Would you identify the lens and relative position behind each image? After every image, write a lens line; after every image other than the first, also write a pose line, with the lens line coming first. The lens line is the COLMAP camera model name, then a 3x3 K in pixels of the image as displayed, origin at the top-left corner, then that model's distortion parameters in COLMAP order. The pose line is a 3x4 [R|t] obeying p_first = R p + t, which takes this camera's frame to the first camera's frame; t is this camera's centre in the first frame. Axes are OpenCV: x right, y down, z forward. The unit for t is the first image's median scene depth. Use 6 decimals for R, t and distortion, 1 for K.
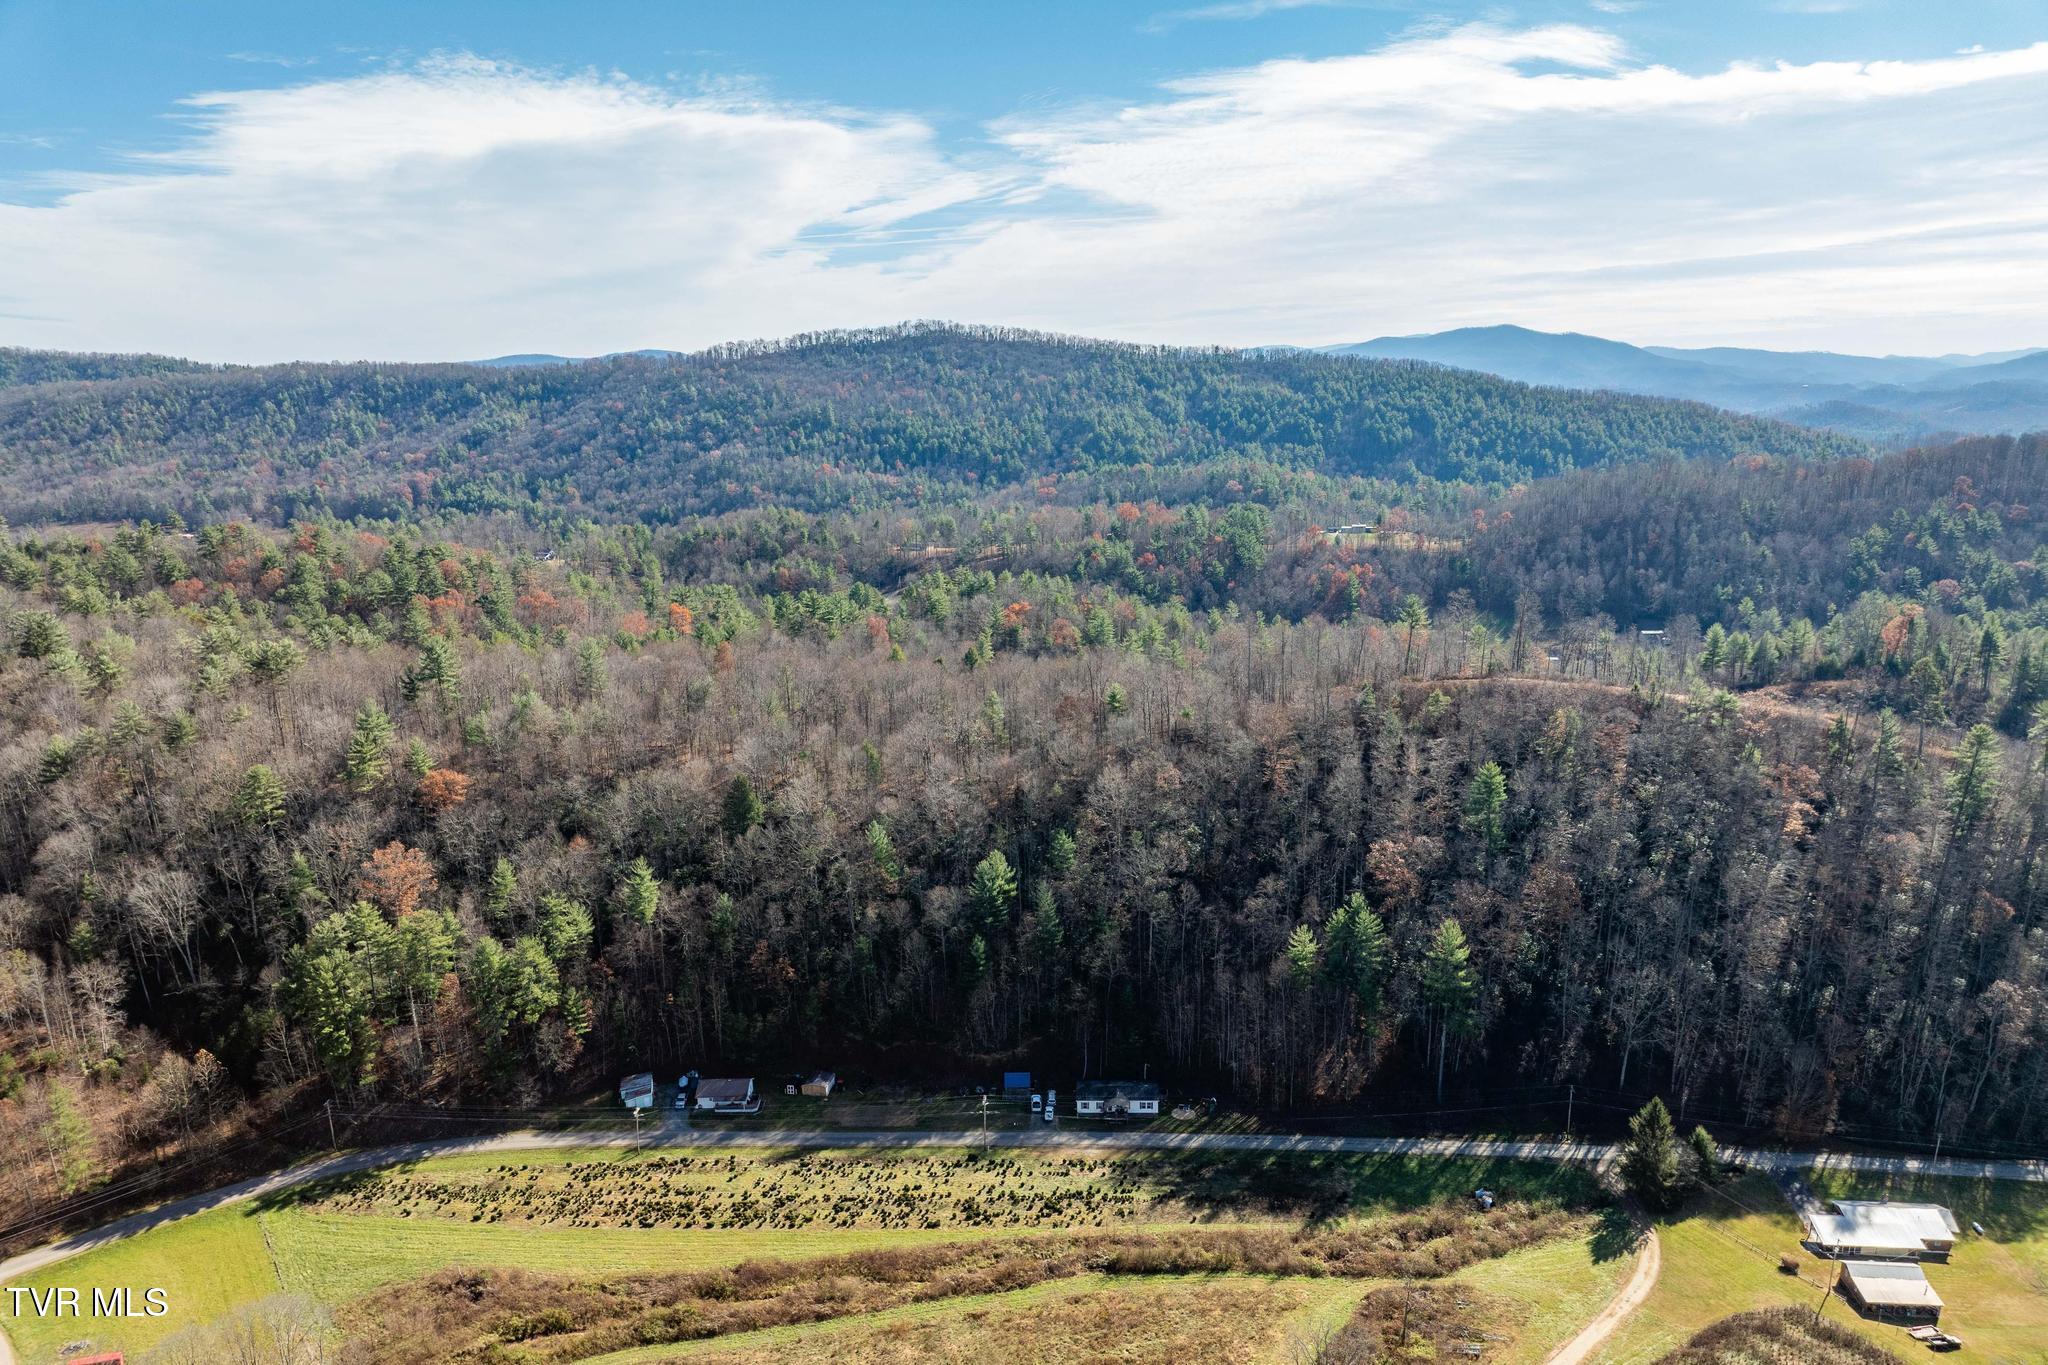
lens RADIAL K [[1452.8, 0, 1027.8], [0, 1452.8, 767.6], [0, 0, 1]] dist [-0.049603, 0.016640]
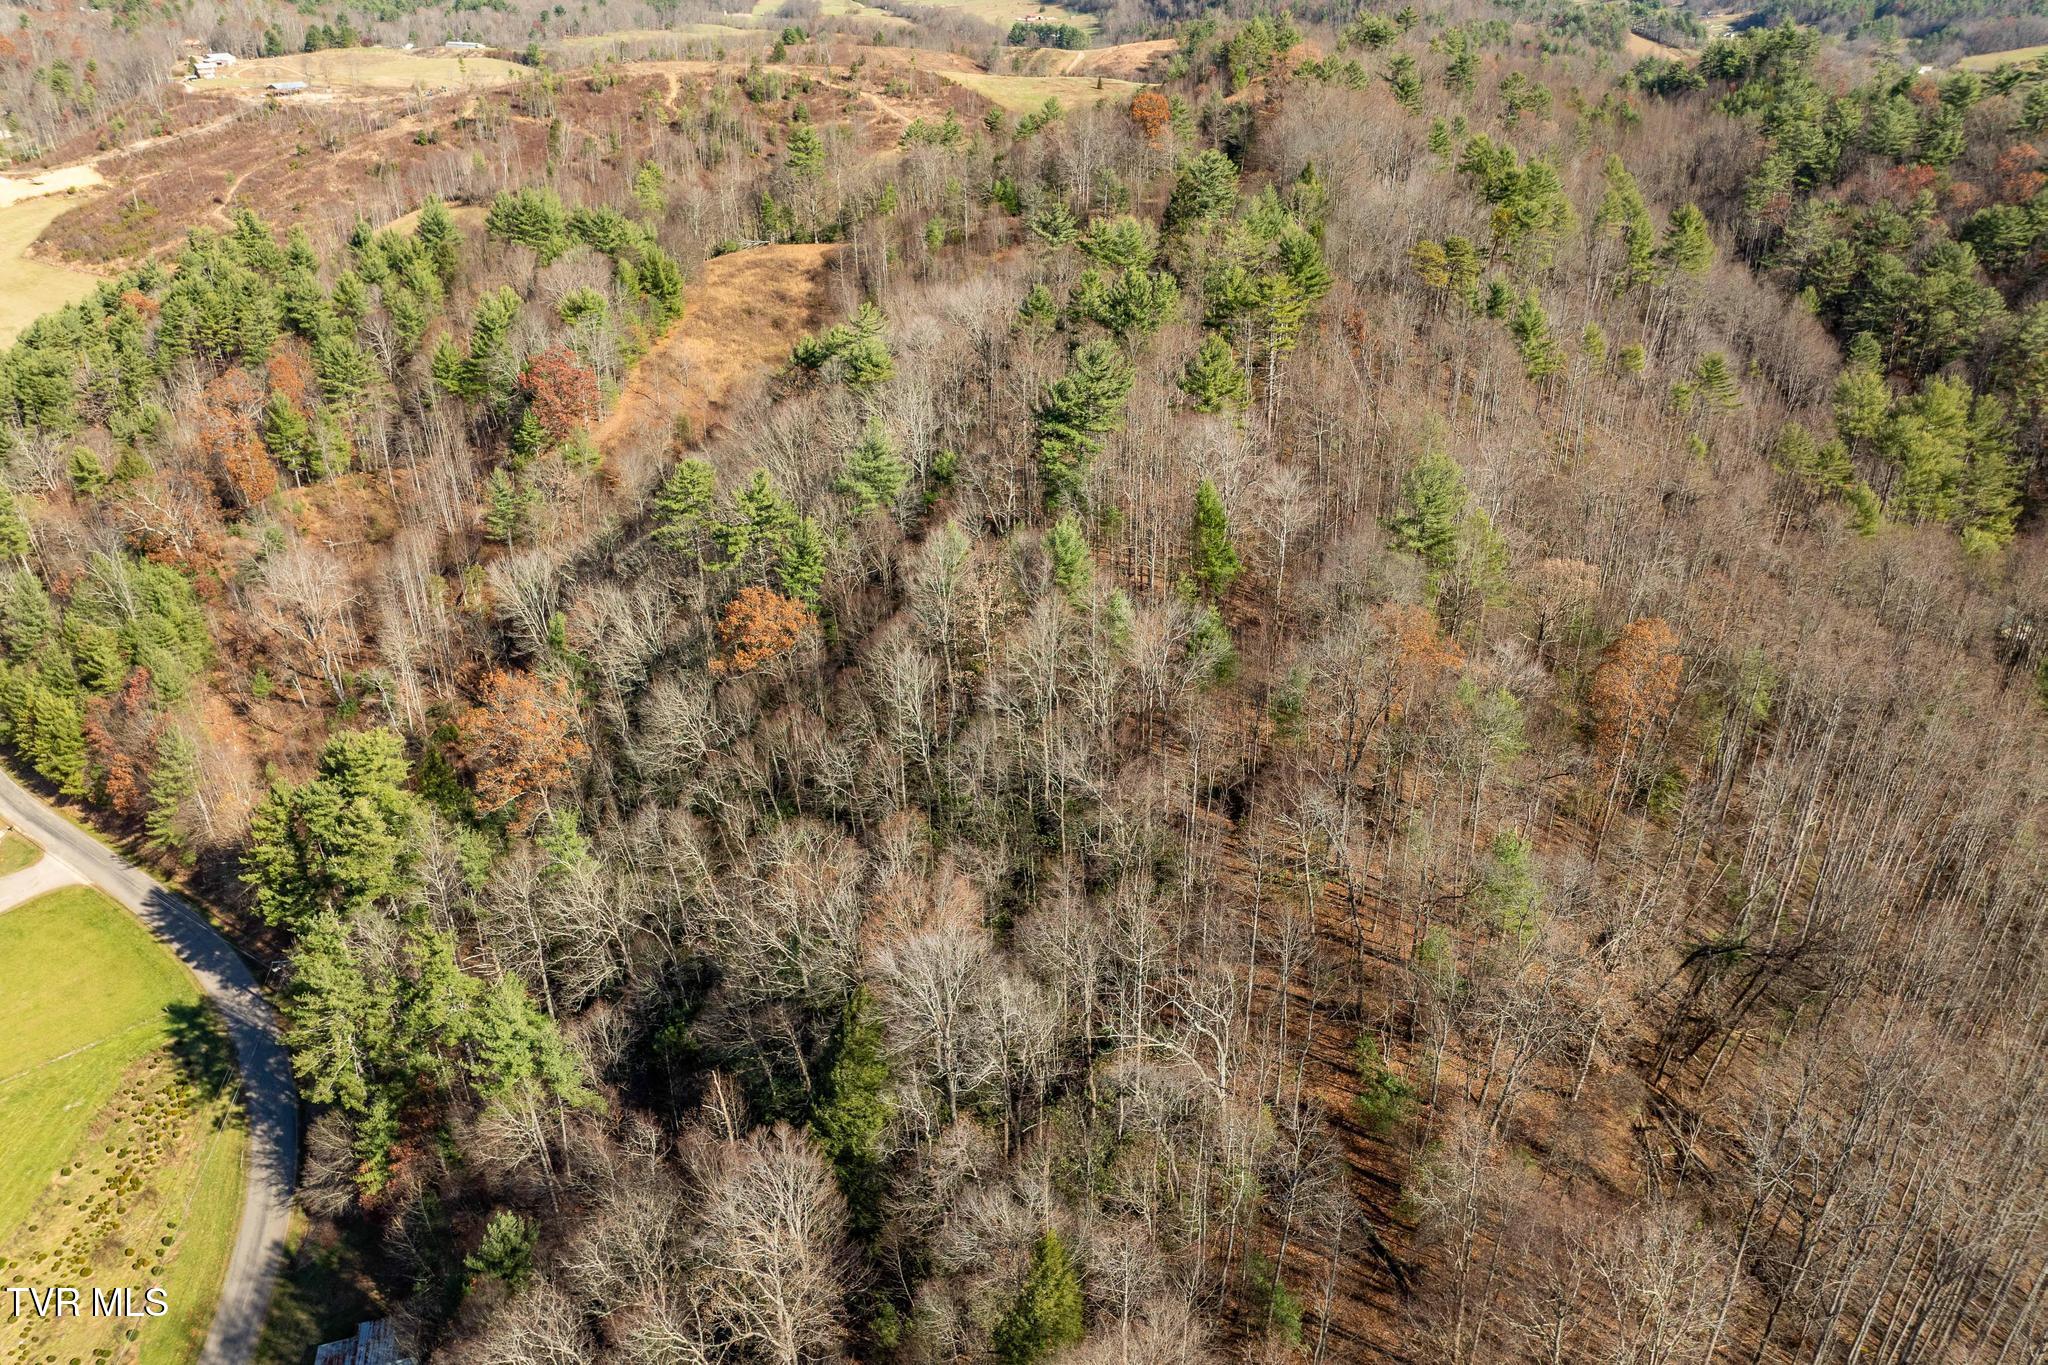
lens RADIAL K [[1452.8, 0, 1029.0], [0, 1452.8, 685.2], [0, 0, 1]] dist [-0.049603, 0.016640]
pose [[0.098080, 0.474948, -0.874531, 0.012355], [-0.239669, 0.864177, 0.442445, -0.045958], [0.965888, 0.166203, 0.198589, 0.210685]]
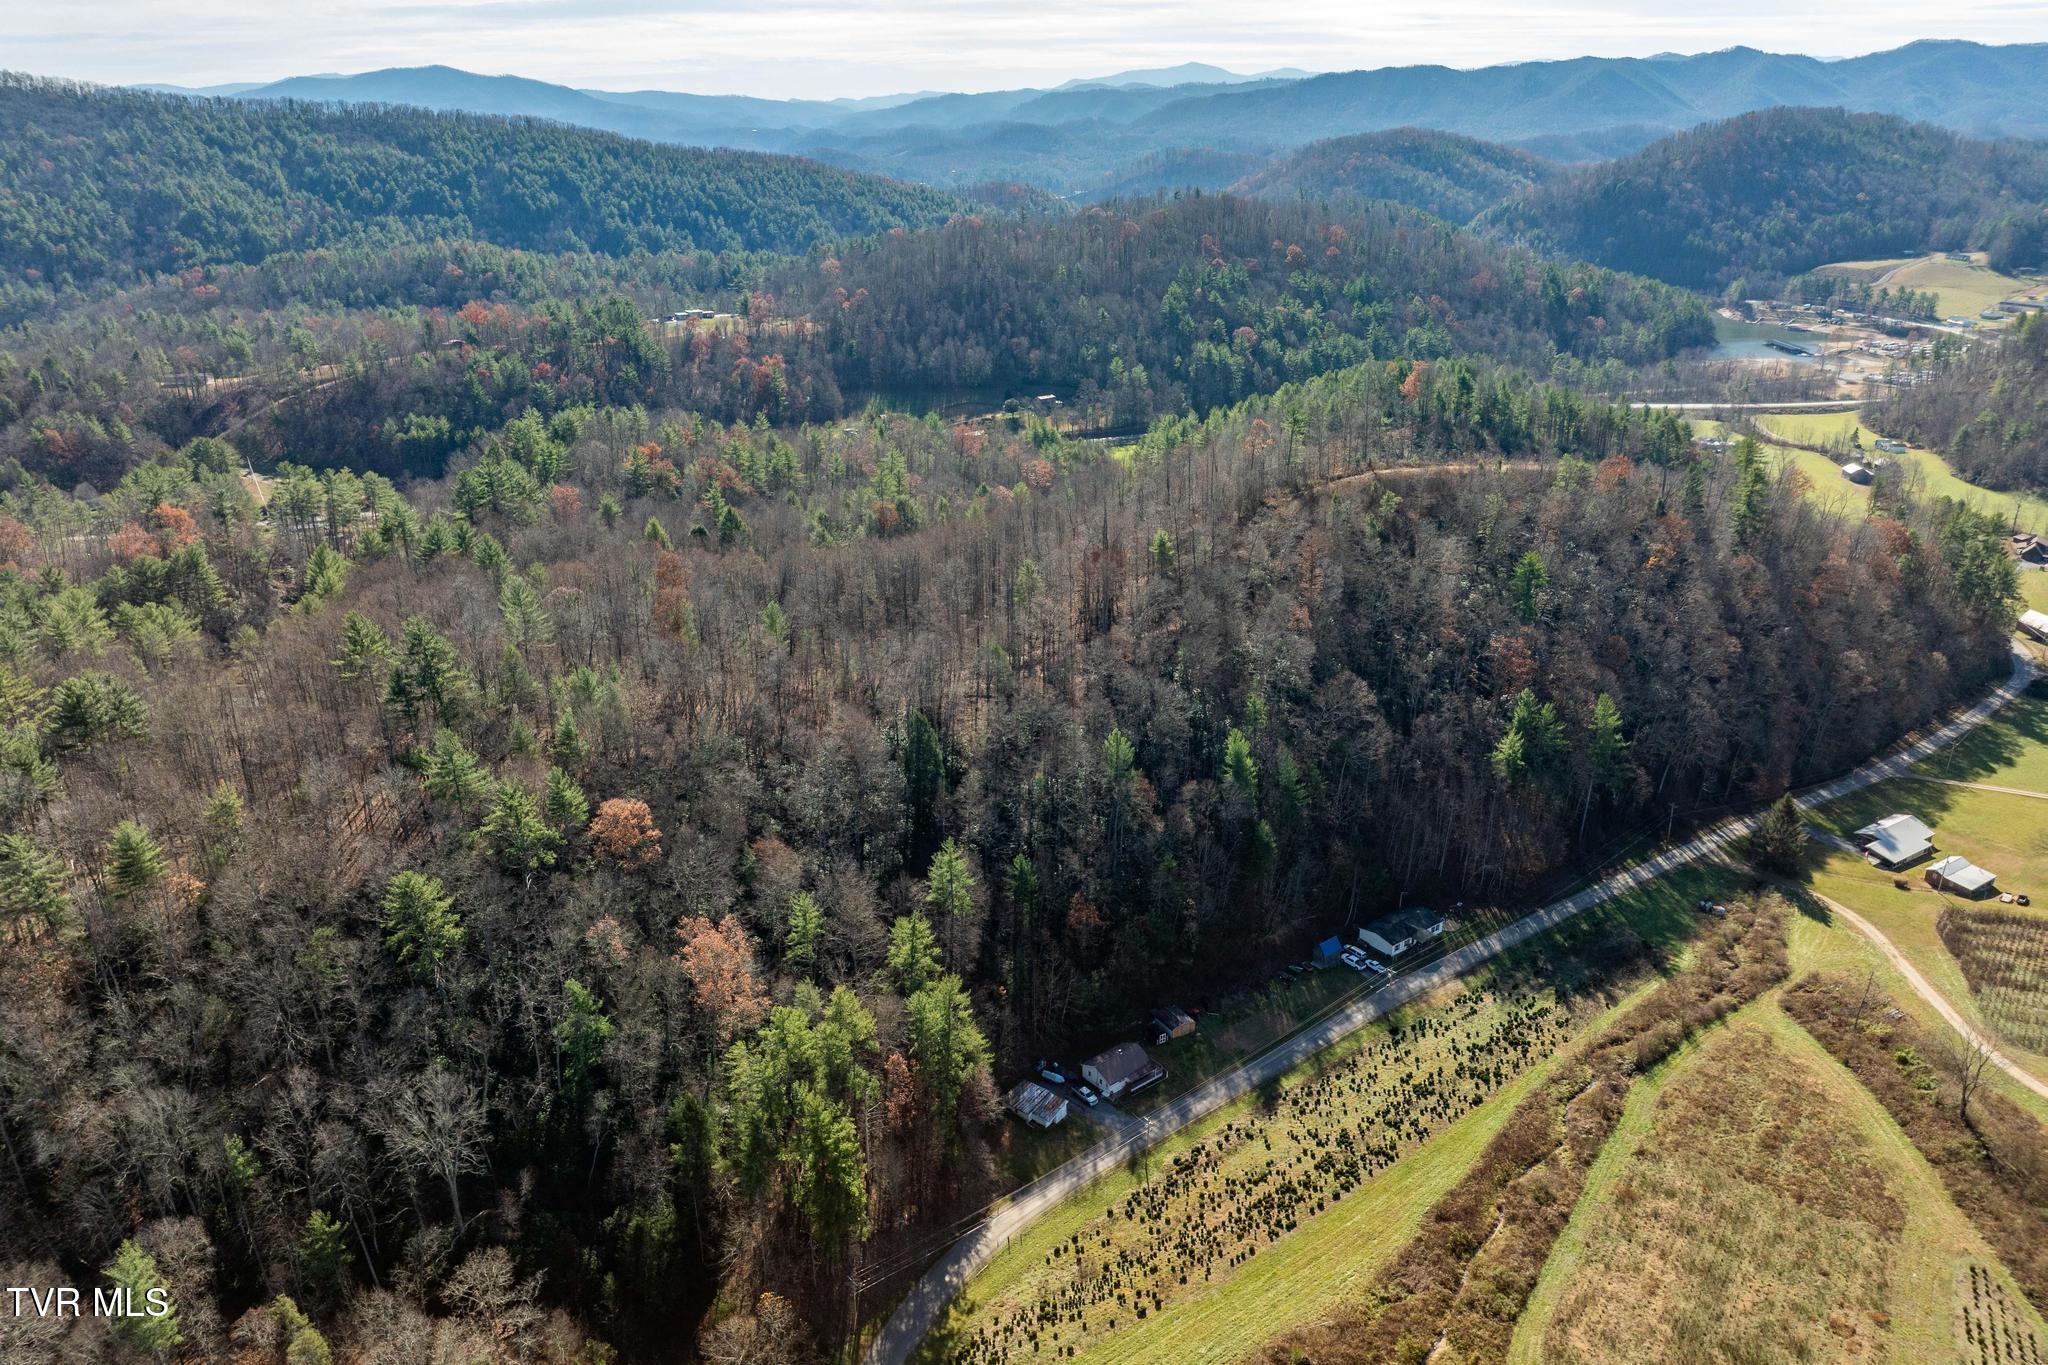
lens RADIAL K [[1502.4, 0, 1021.7], [0, 1502.4, 671.3], [0, 0, 1]] dist [-0.056945, 0.022595]
pose [[0.767122, -0.208802, 0.606568, -0.145106], [0.151467, 0.977766, 0.145022, -0.028653], [-0.623363, -0.019375, 0.781693, 0.065590]]
